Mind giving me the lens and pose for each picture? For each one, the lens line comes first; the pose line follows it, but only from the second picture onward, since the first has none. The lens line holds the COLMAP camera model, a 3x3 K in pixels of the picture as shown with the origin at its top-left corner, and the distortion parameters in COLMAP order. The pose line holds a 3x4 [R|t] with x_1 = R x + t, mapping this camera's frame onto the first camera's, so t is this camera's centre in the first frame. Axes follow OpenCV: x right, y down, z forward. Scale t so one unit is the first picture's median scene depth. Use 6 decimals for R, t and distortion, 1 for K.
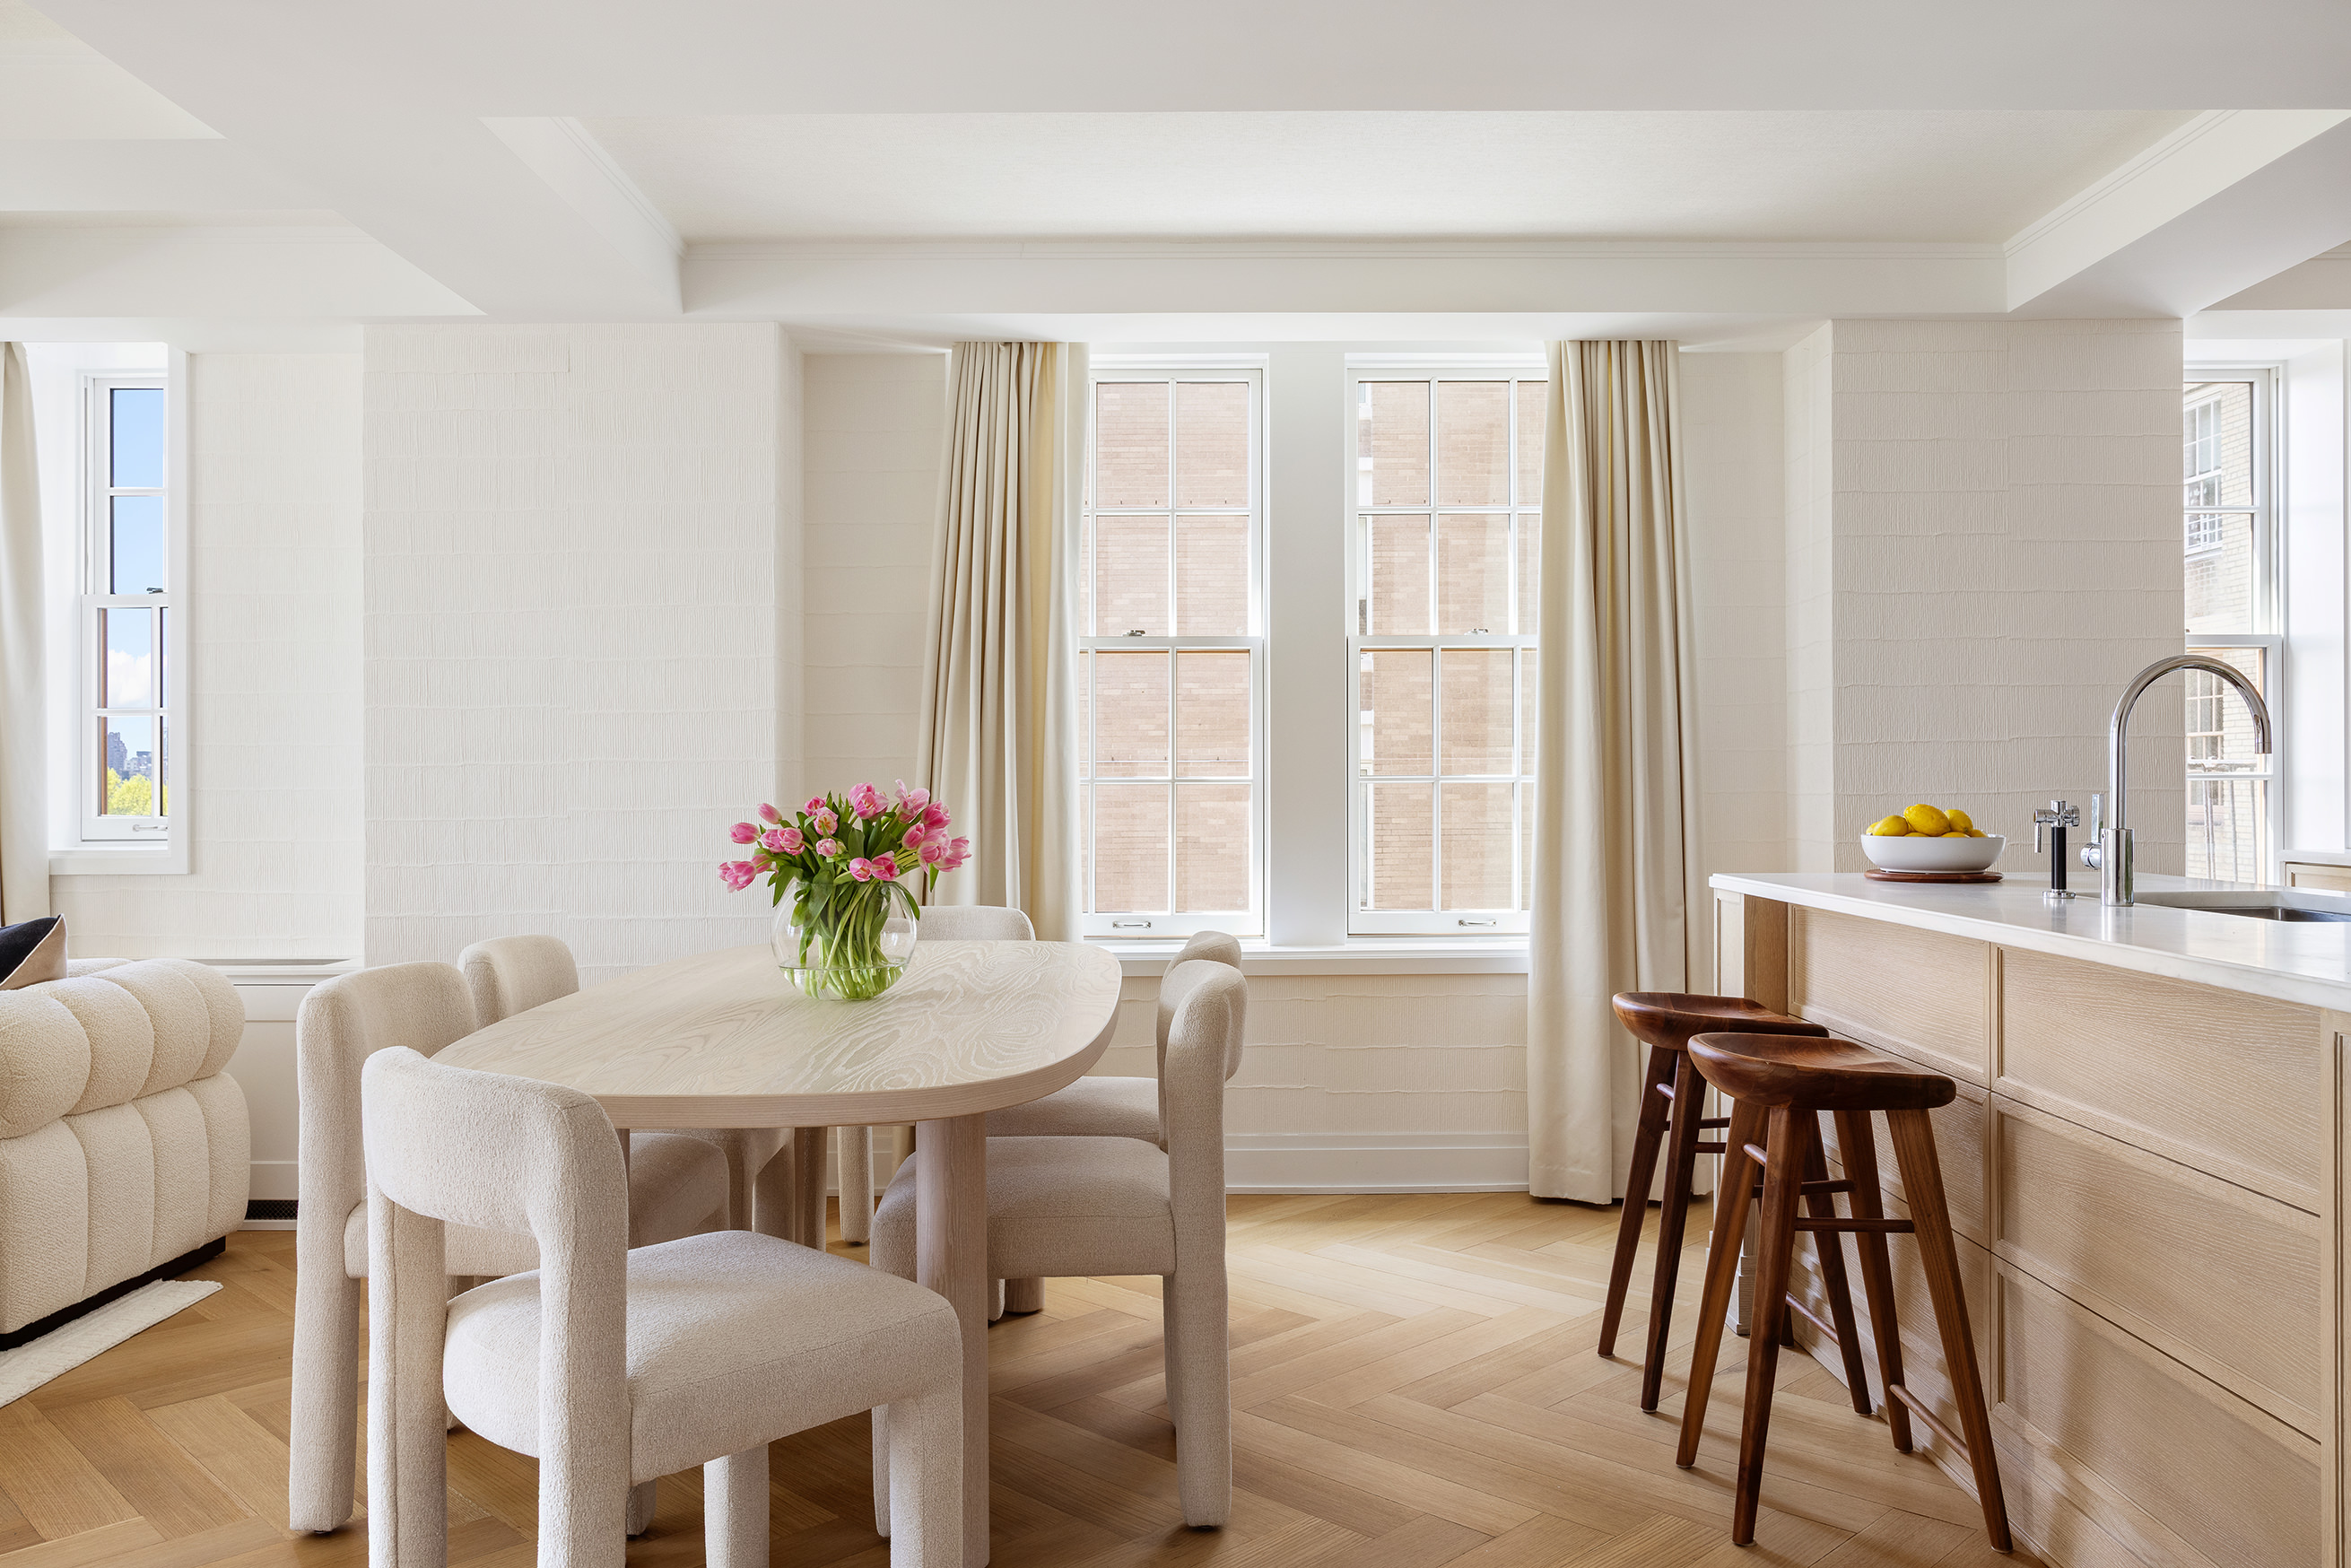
lens RADIAL K [[1807.9, 0, 1190.4], [0, 1807.9, 773.3], [0, 0, 1]] dist [0.000787, 0.000377]
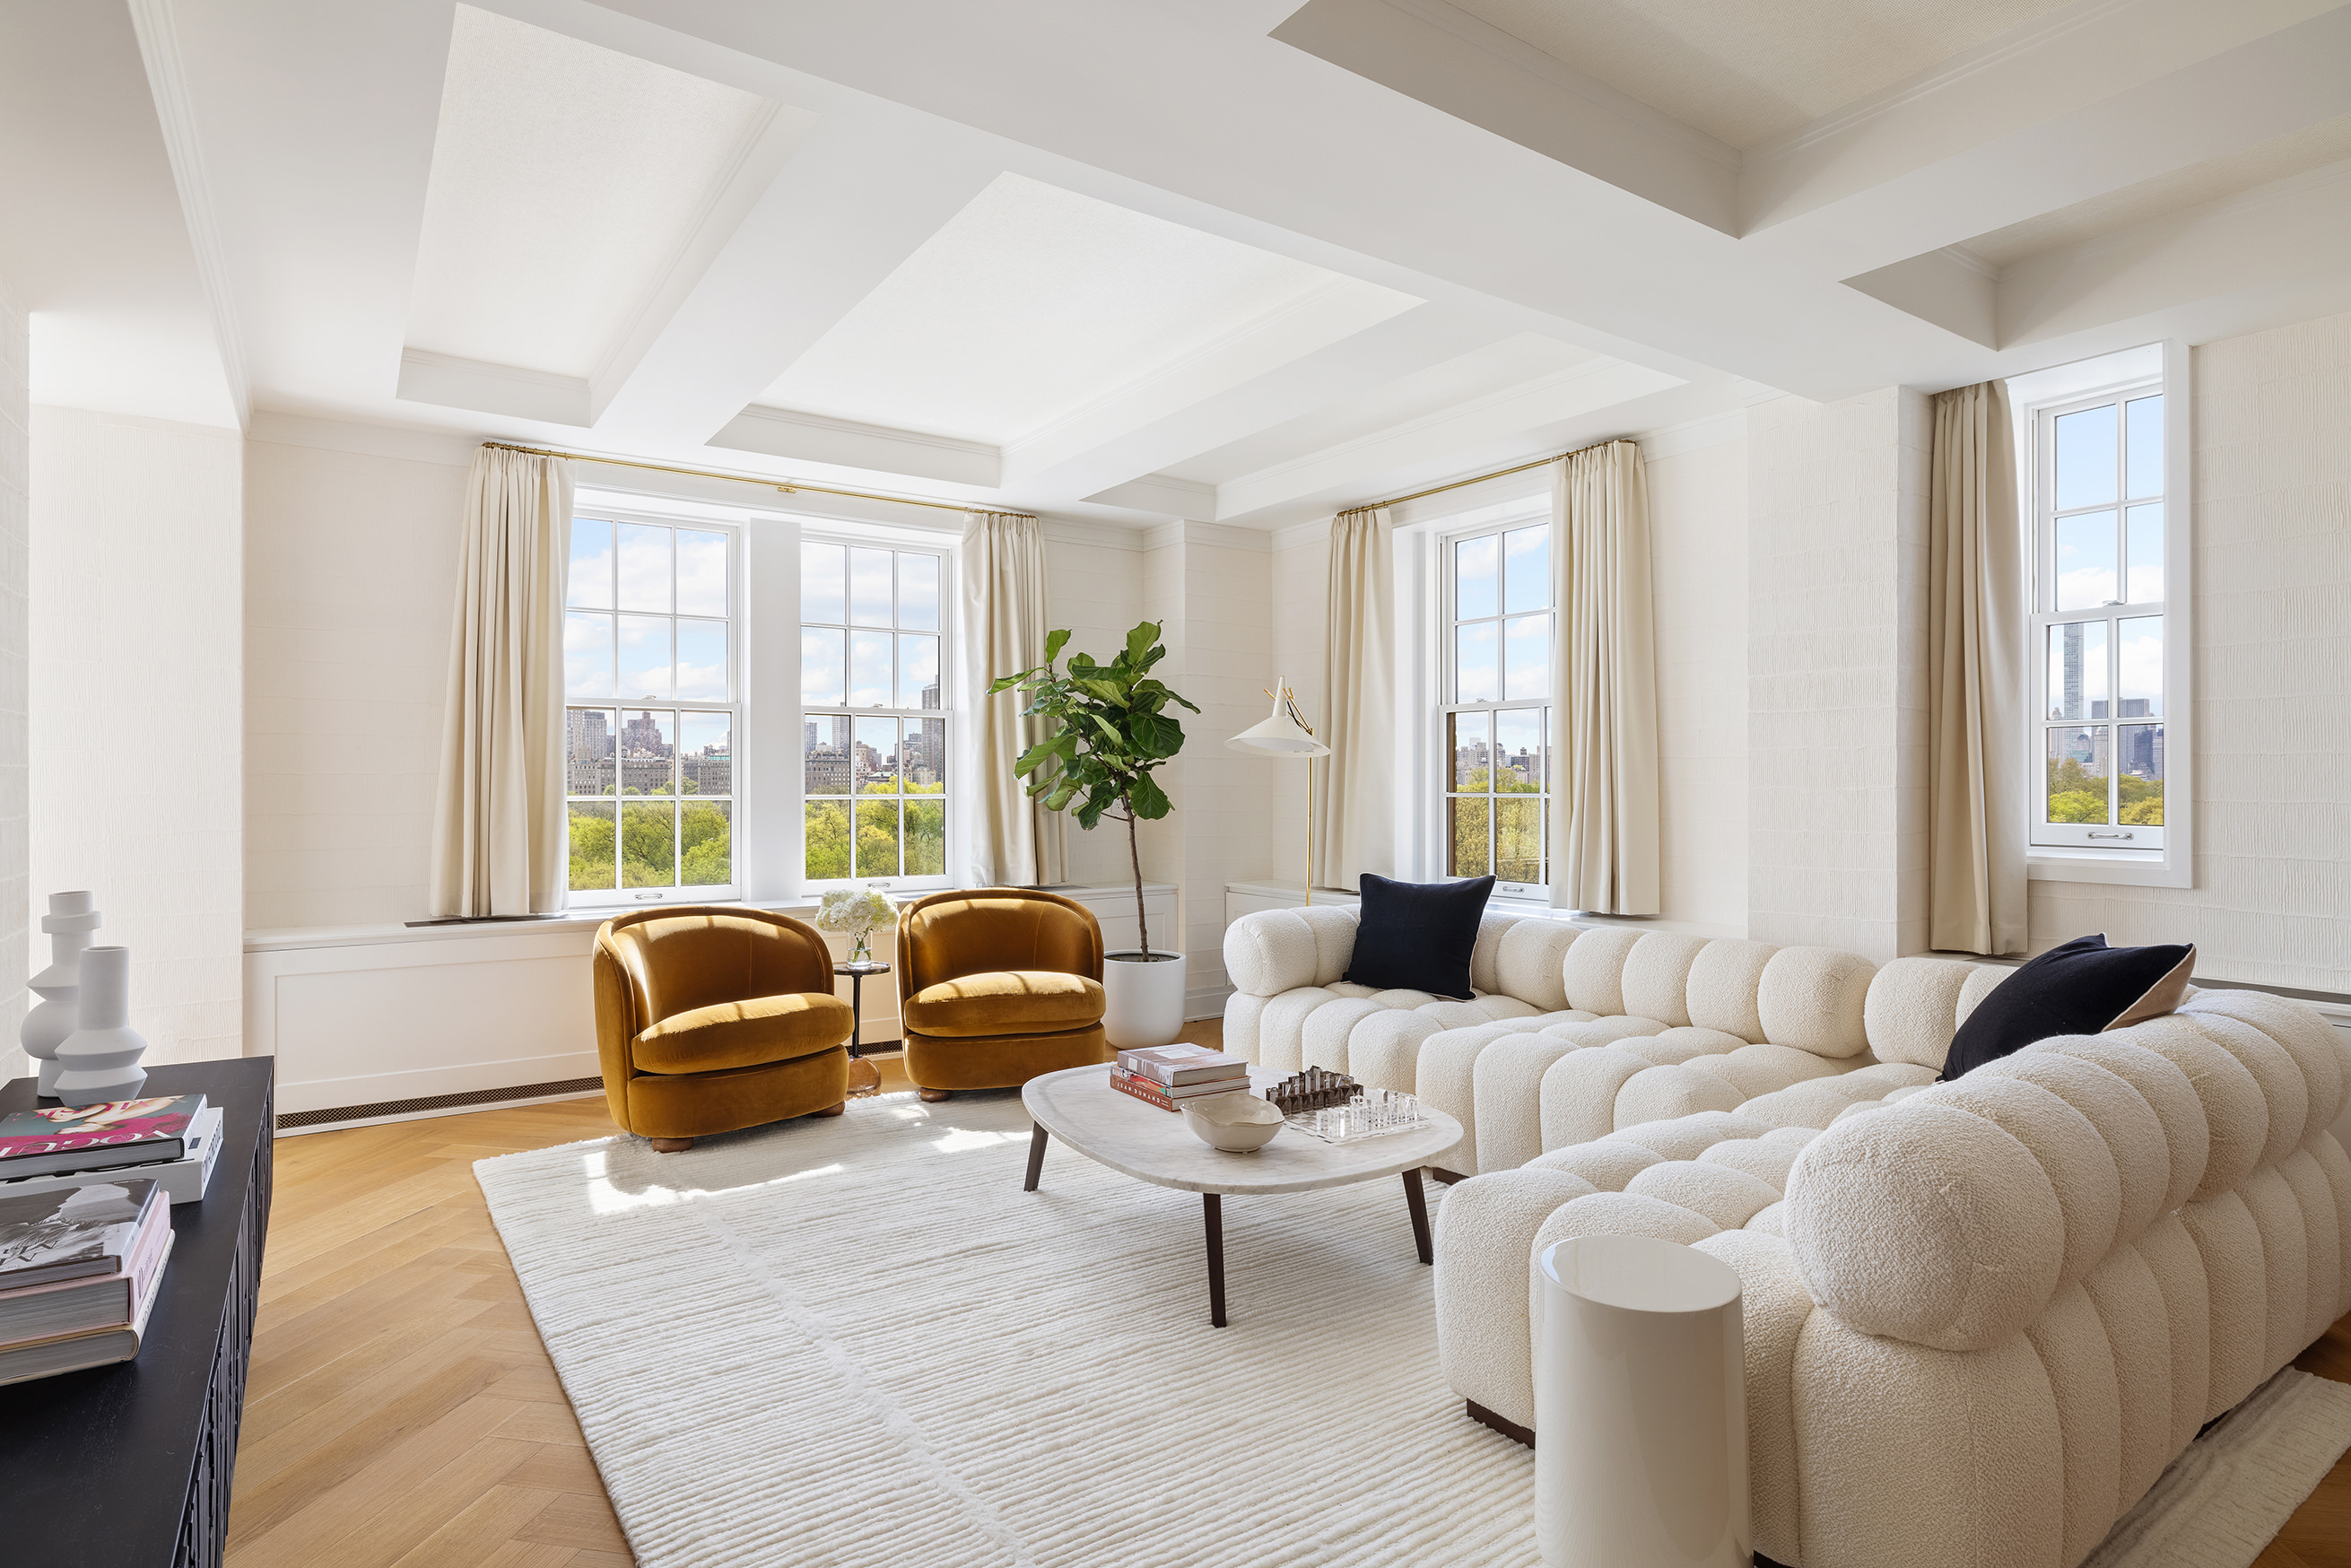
lens RADIAL K [[1203.8, 0, 1154.8], [0, 1203.8, 786.8], [0, 0, 1]] dist [-0.015551, 0.000823]
pose [[0.565646, 0.008131, -0.824608, -0.347129], [0.005895, 0.999886, 0.013903, -0.010480], [0.824627, -0.012725, 0.565534, 0.186375]]
